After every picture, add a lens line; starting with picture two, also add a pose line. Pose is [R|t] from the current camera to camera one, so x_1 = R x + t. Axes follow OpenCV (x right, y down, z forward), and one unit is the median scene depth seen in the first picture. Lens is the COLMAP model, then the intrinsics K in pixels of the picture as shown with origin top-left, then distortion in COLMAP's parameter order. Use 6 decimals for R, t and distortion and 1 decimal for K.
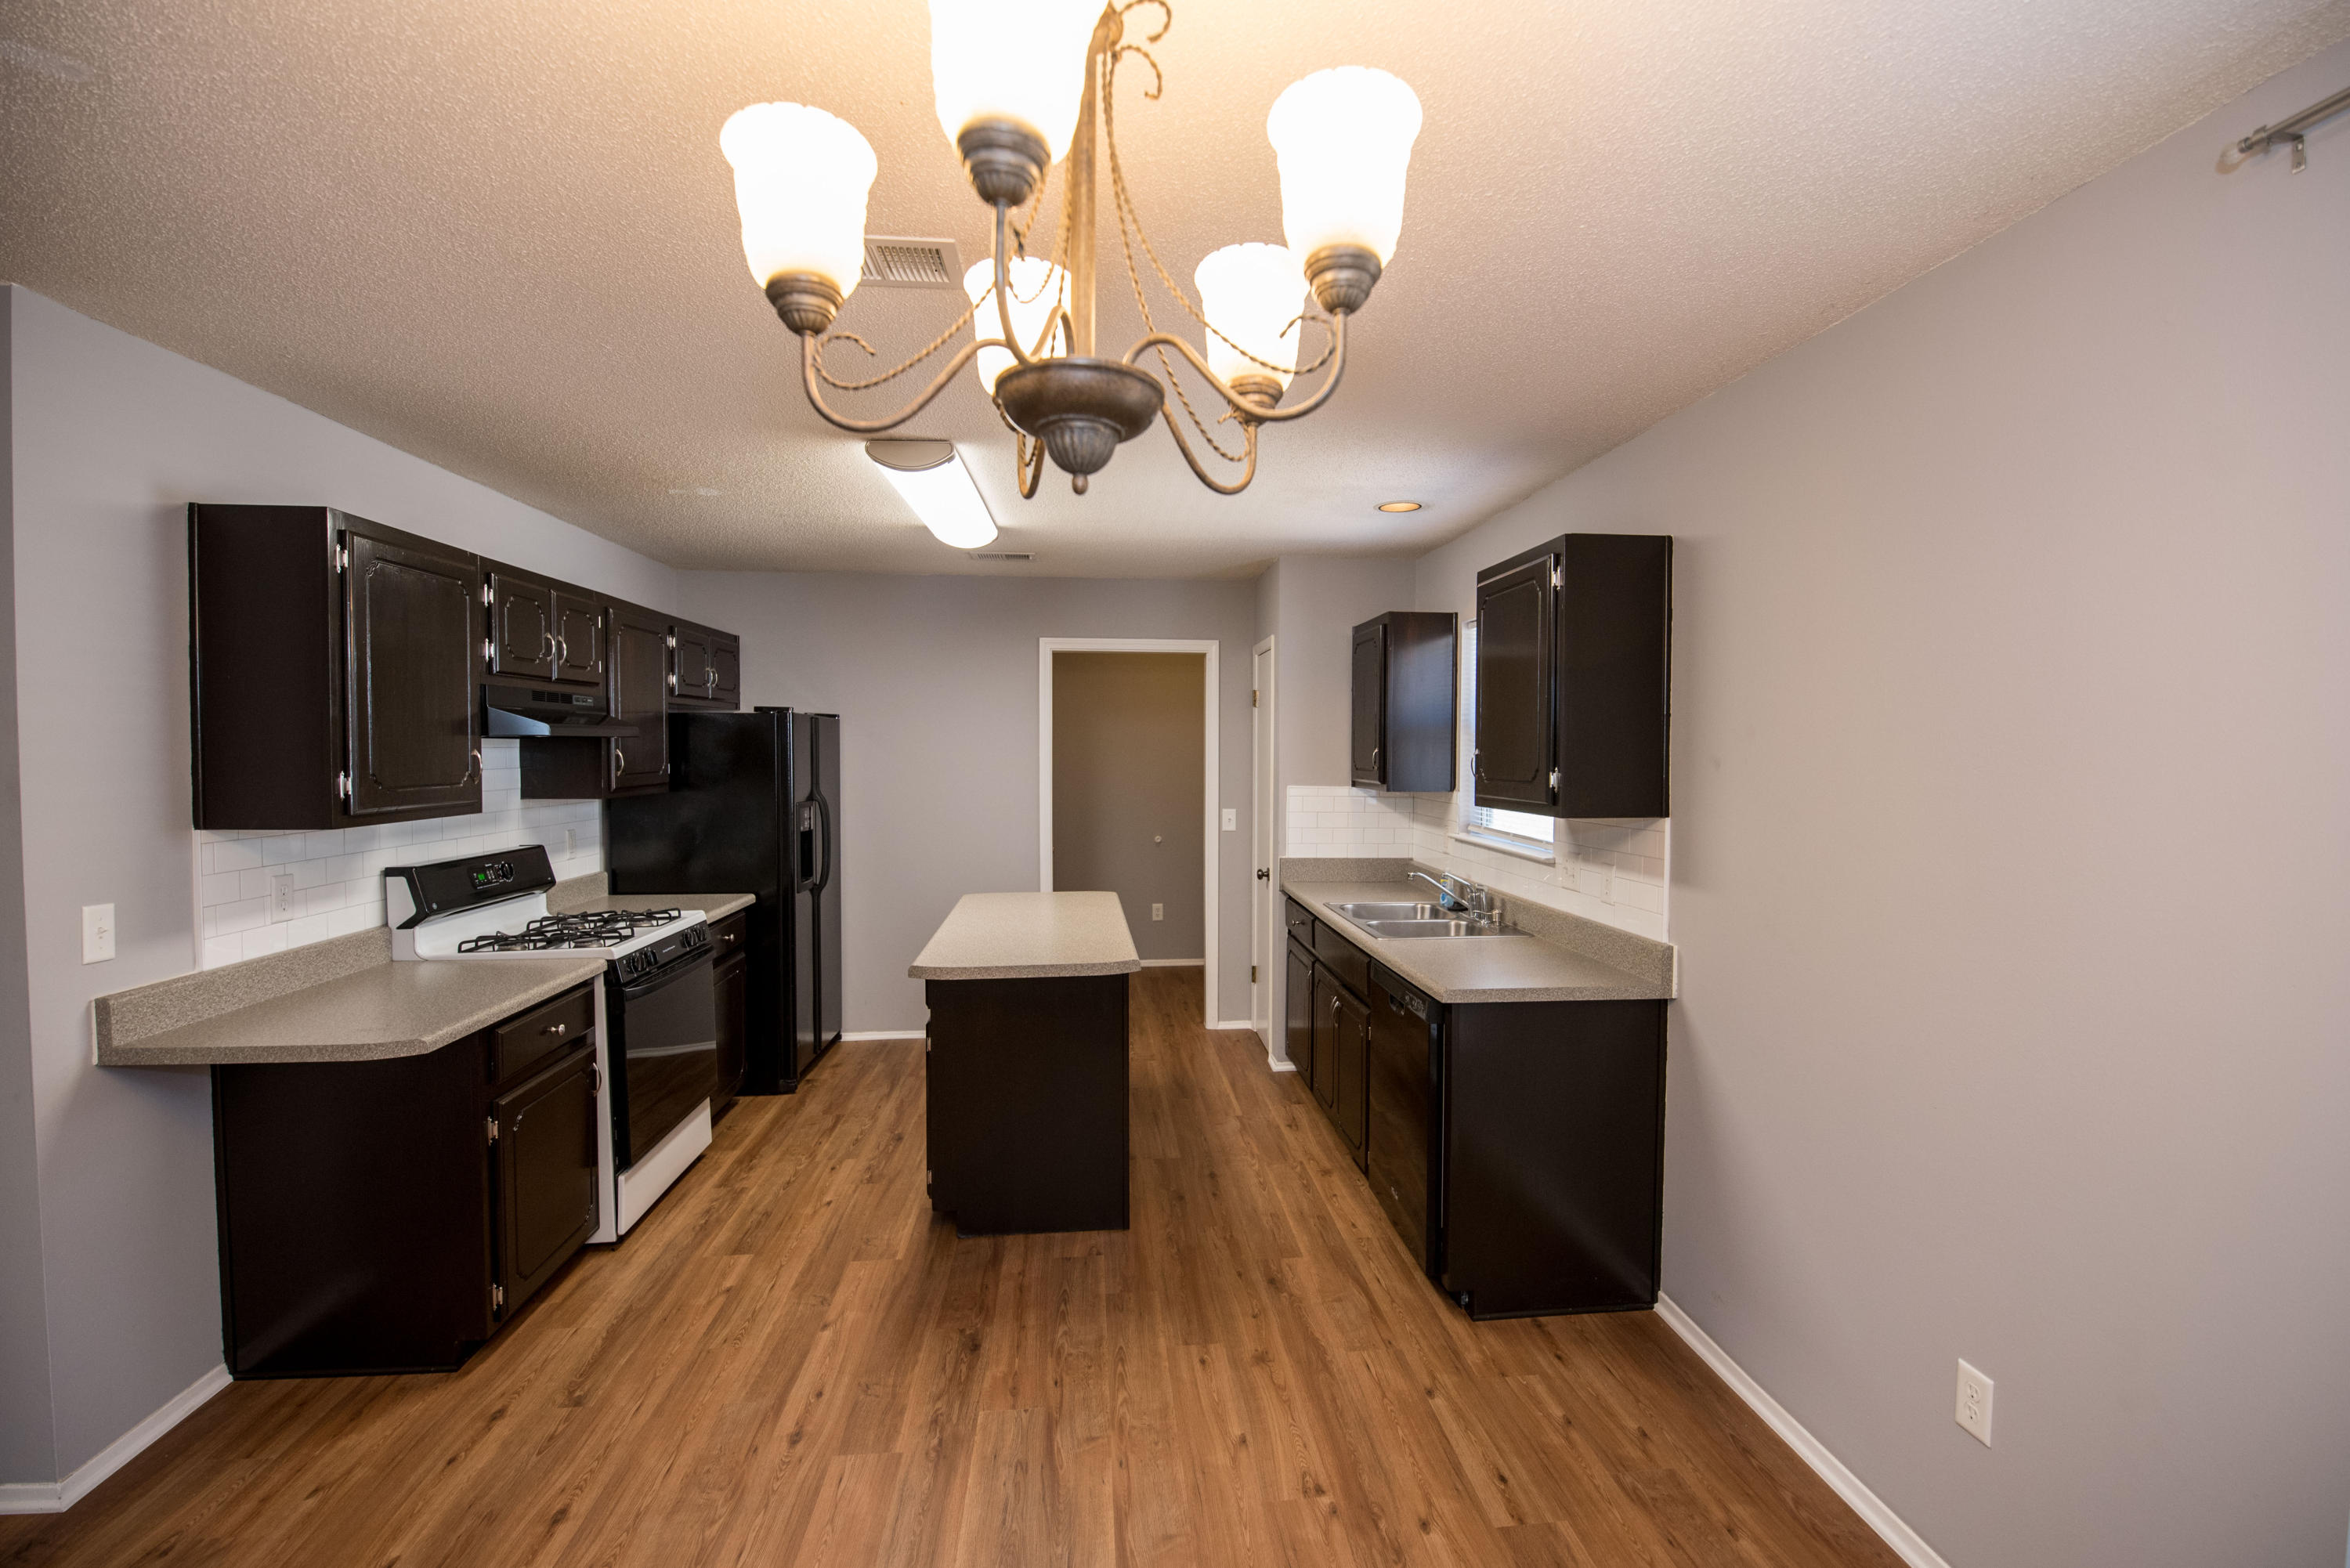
lens RADIAL K [[1042.2, 0, 1203.7], [0, 1042.2, 781.2], [0, 0, 1]] dist [-0.000850, -0.010820]
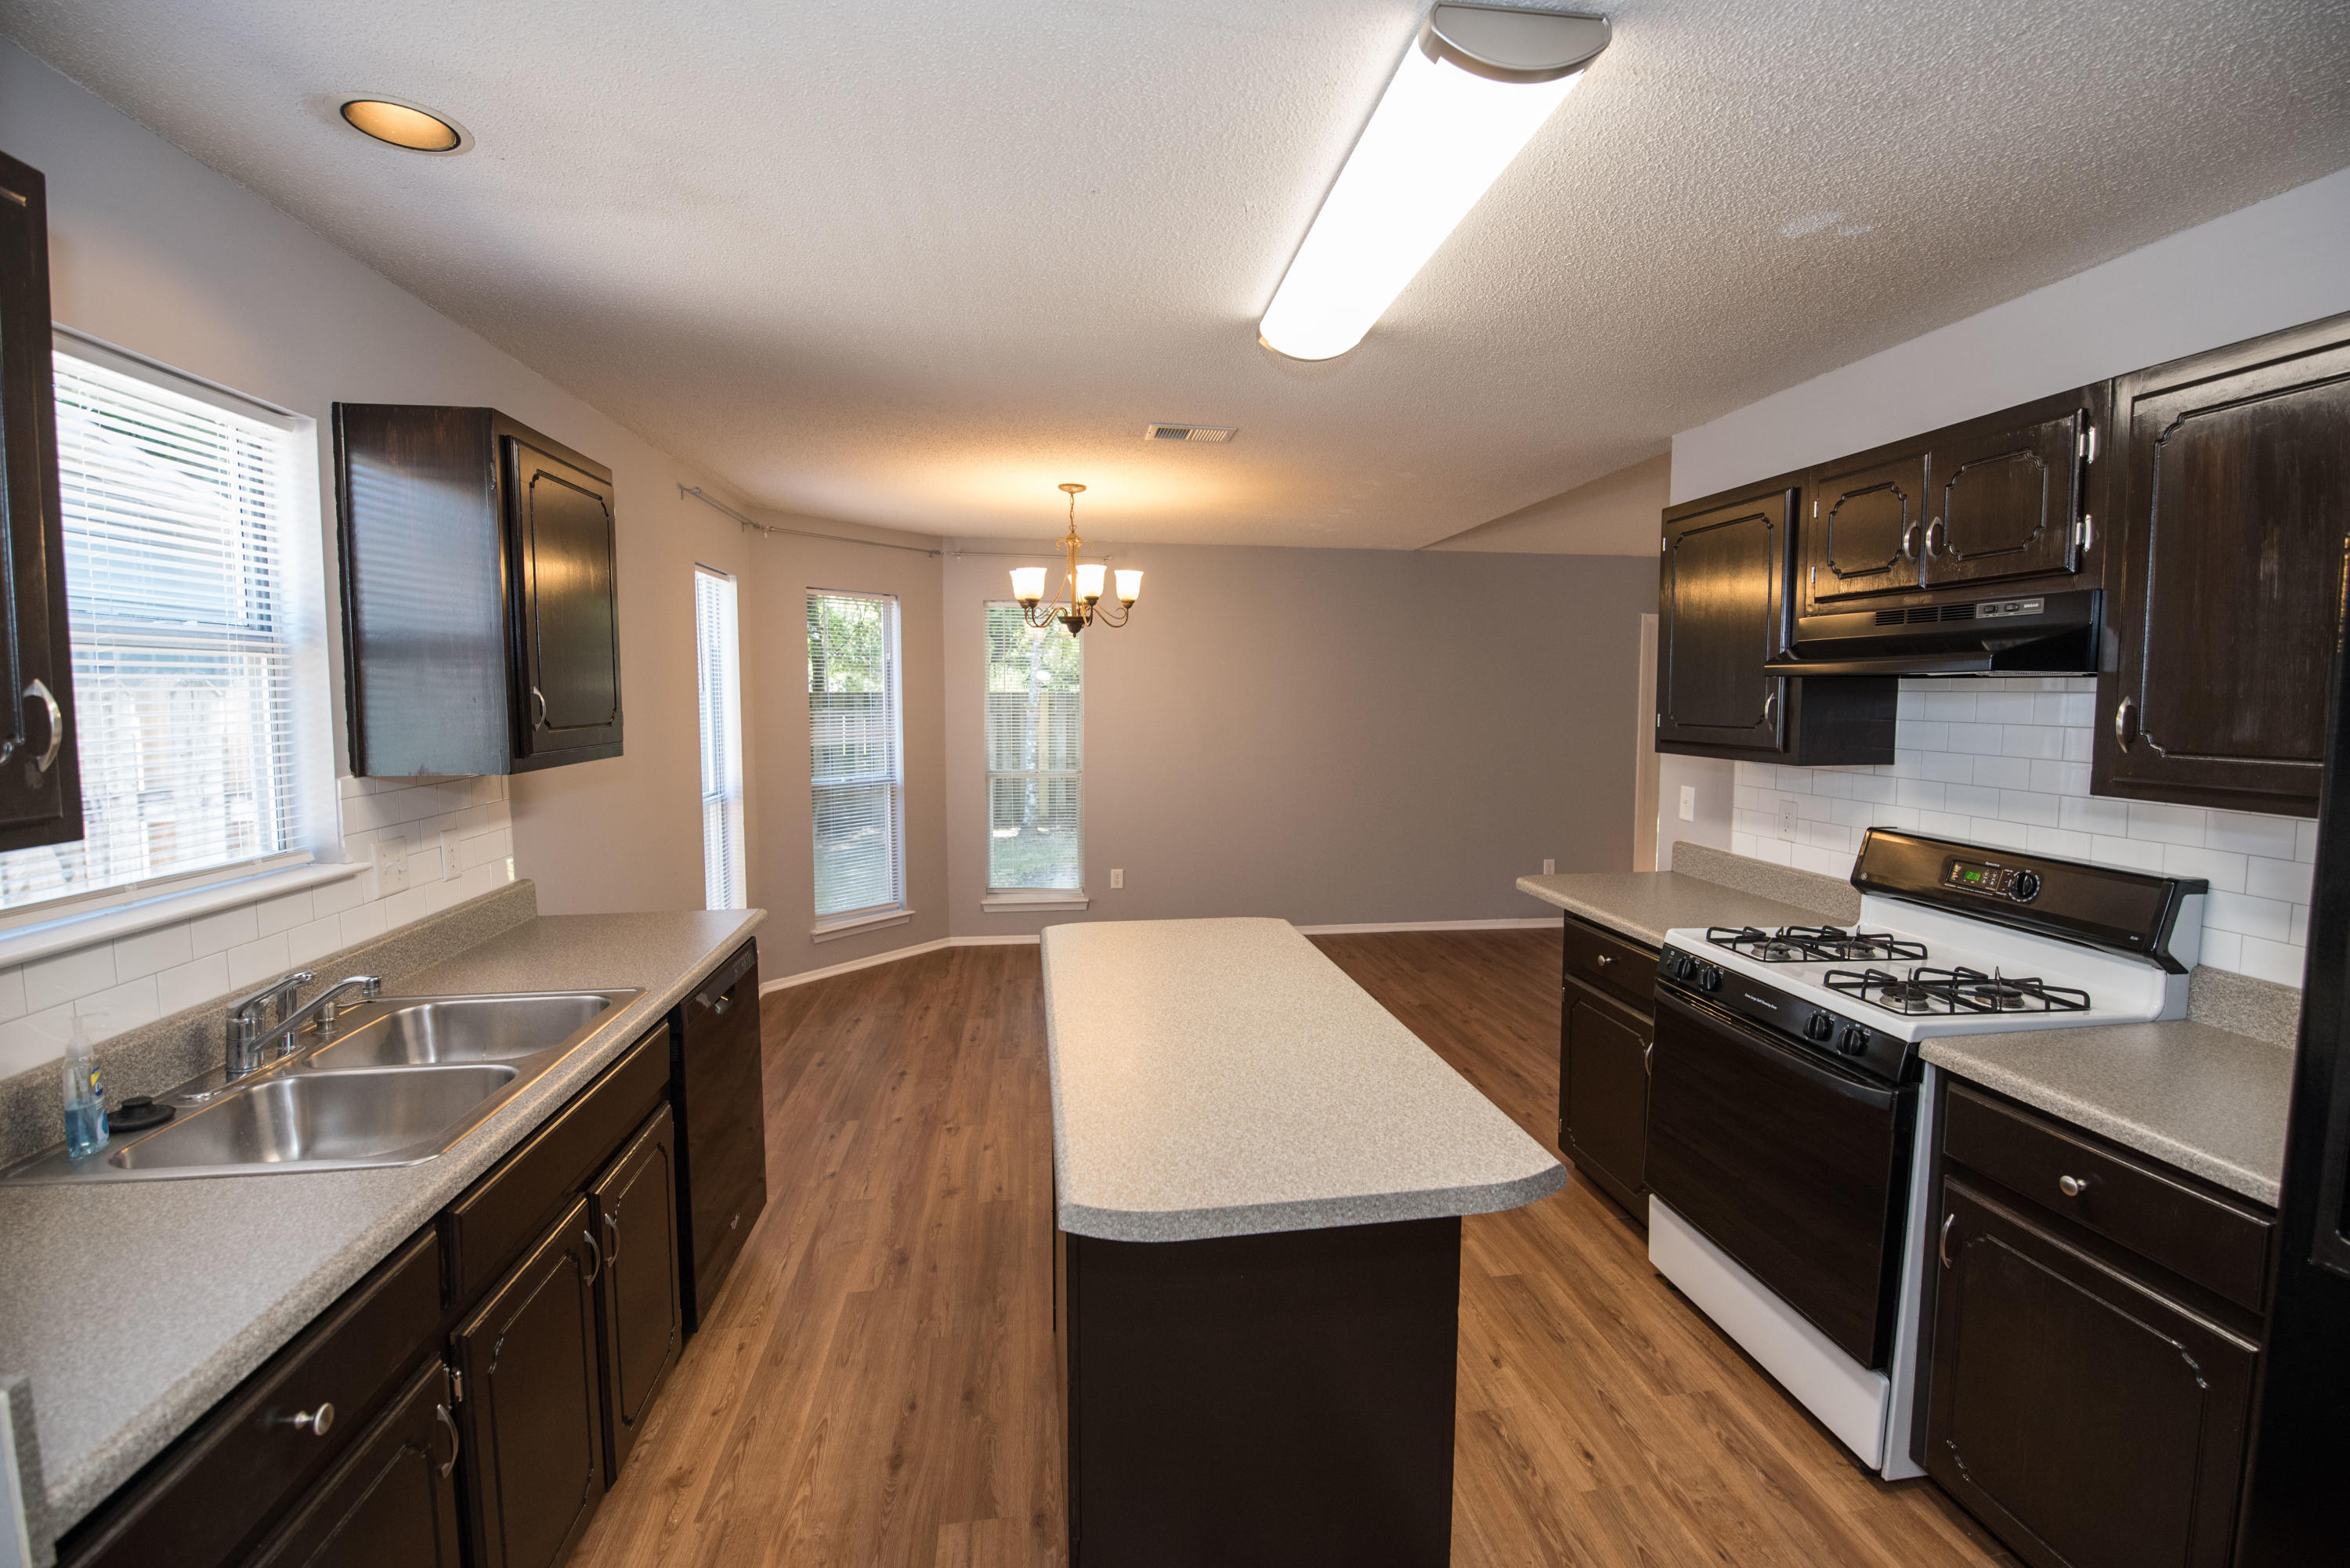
lens RADIAL K [[1033.5, 0, 1210.5], [0, 1033.5, 770.8], [0, 0, 1]] dist [-0.000057, -0.010485]
pose [[-0.998656, -0.001238, -0.051812, -0.159880], [-0.006888, 0.994018, 0.109001, -0.058060], [0.051367, 0.109212, -0.992690, 1.869789]]
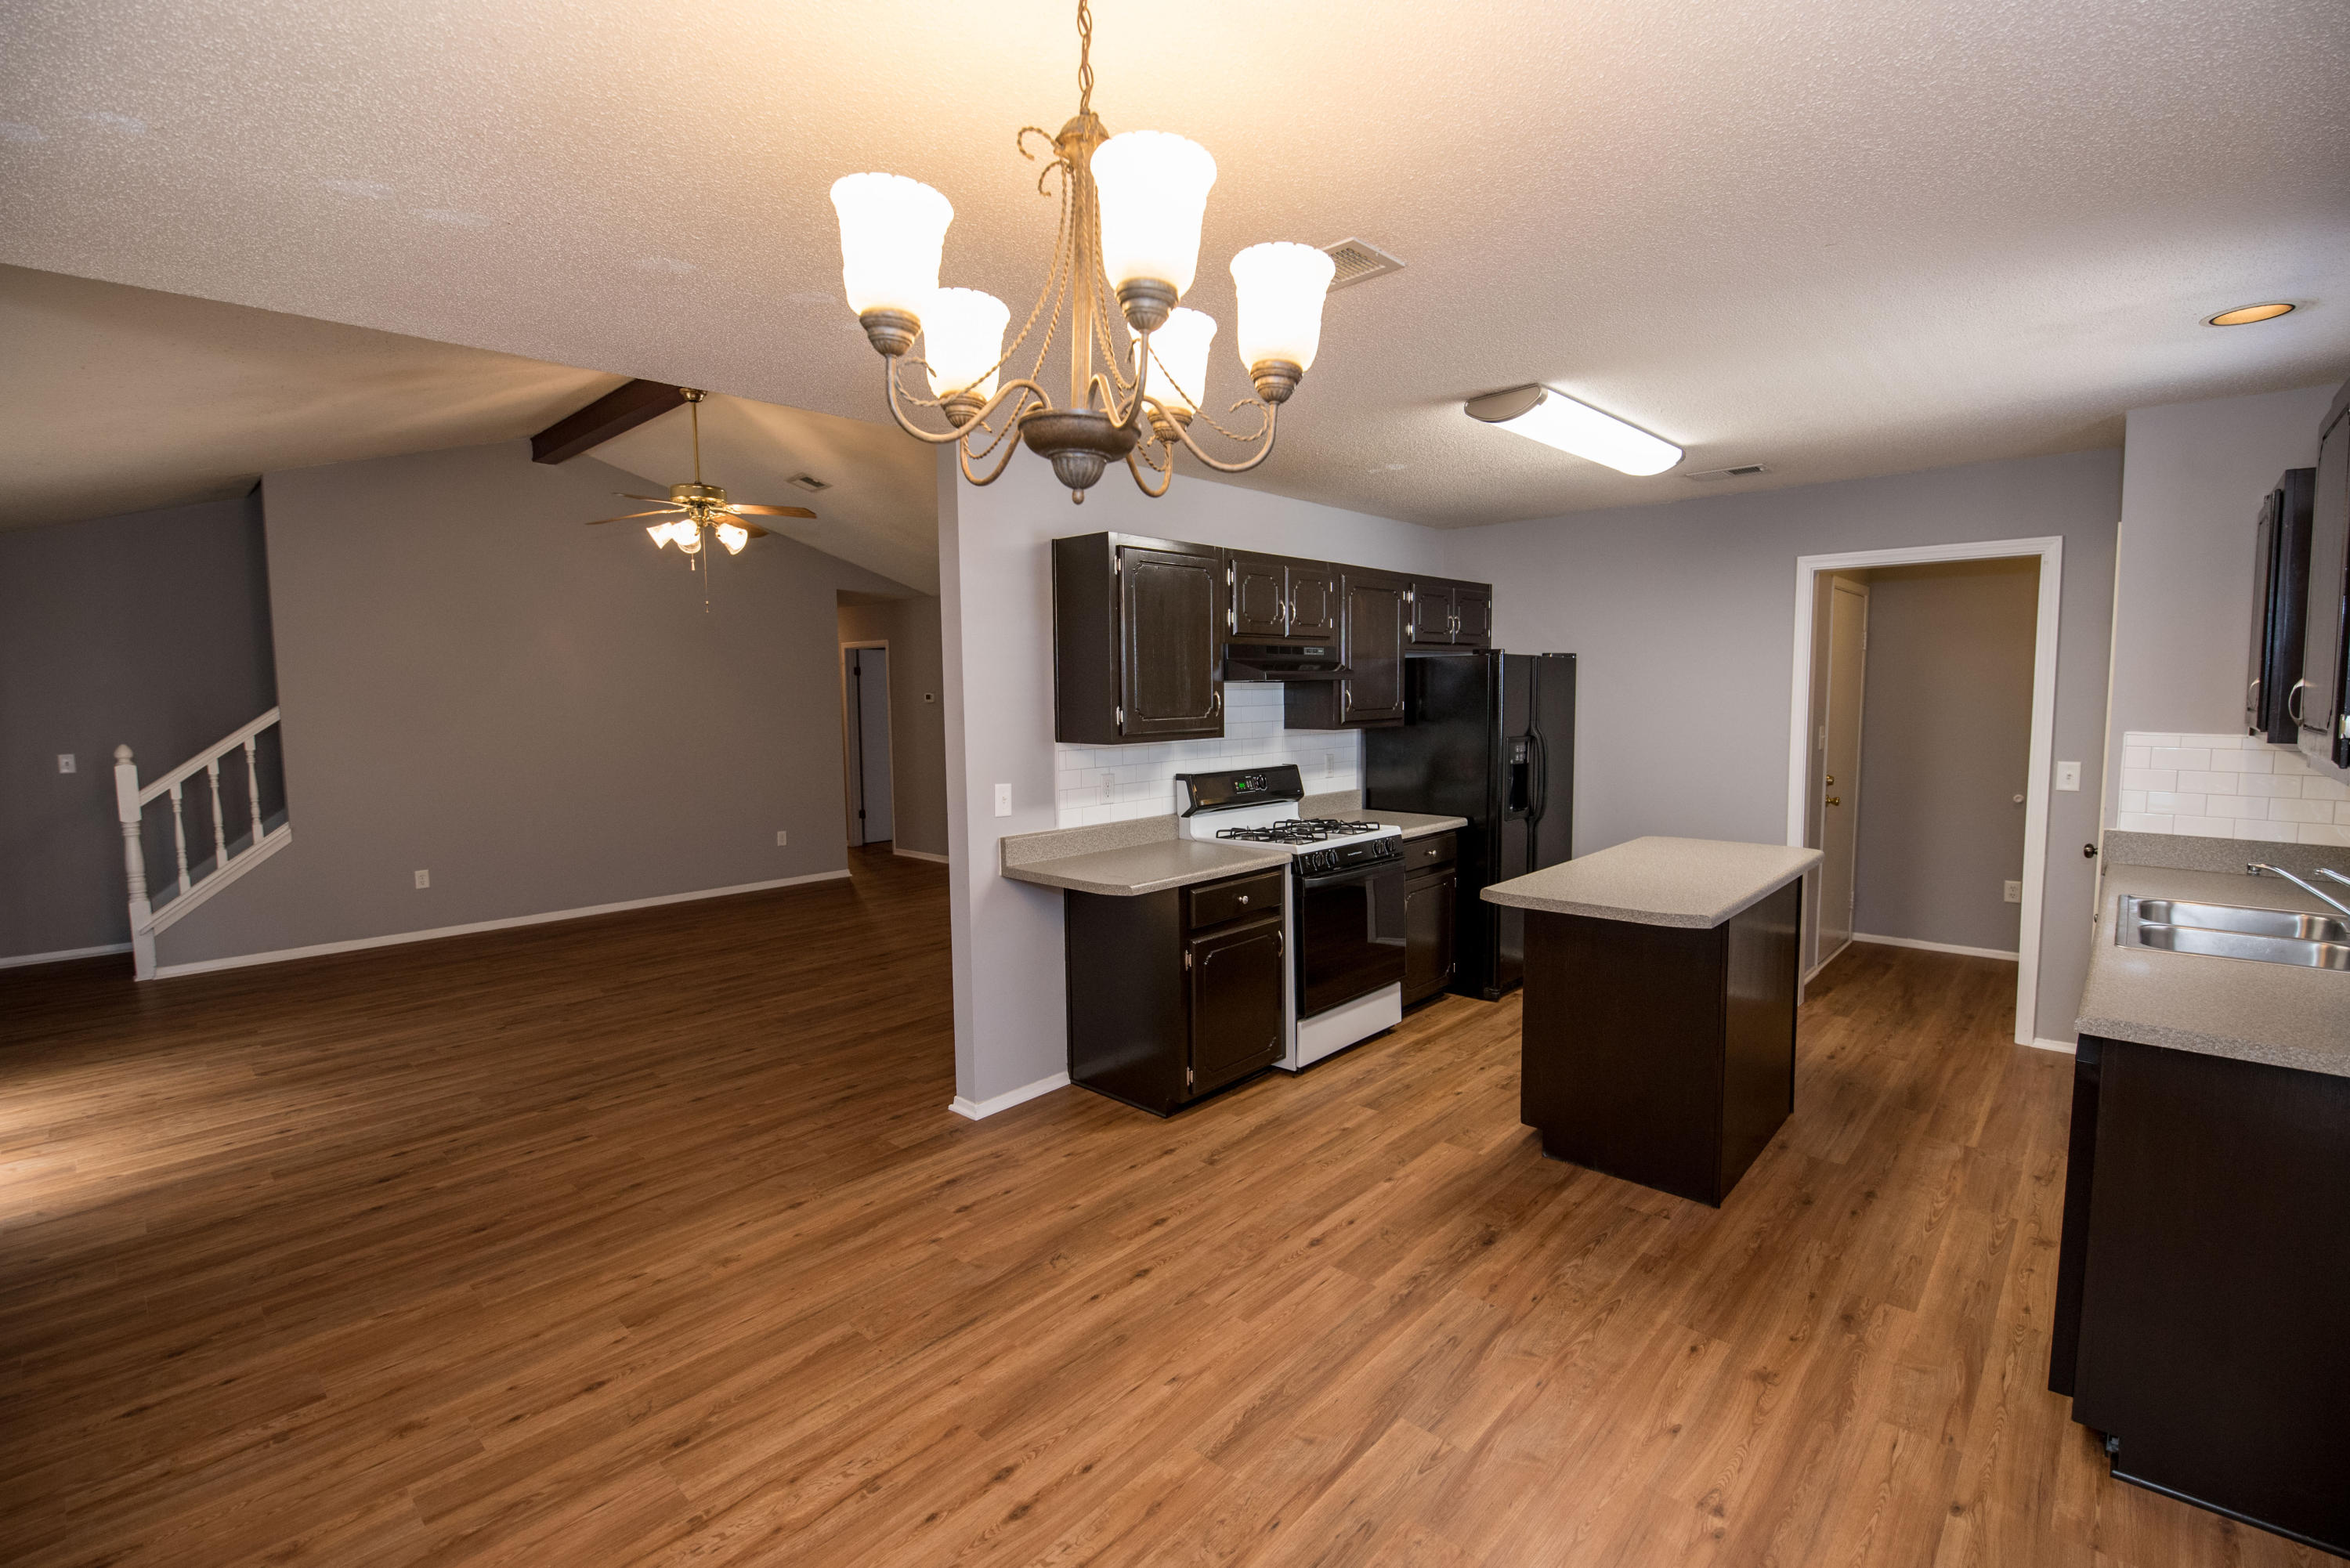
lens RADIAL K [[1042.7, 0, 1187.8], [0, 1042.7, 779.2], [0, 0, 1]] dist [-0.000326, -0.011704]
pose [[0.655122, 0.055182, -0.753505, 0.321238], [-0.011730, 0.997952, 0.062886, -0.000712], [0.755432, -0.032359, 0.654428, 0.062104]]
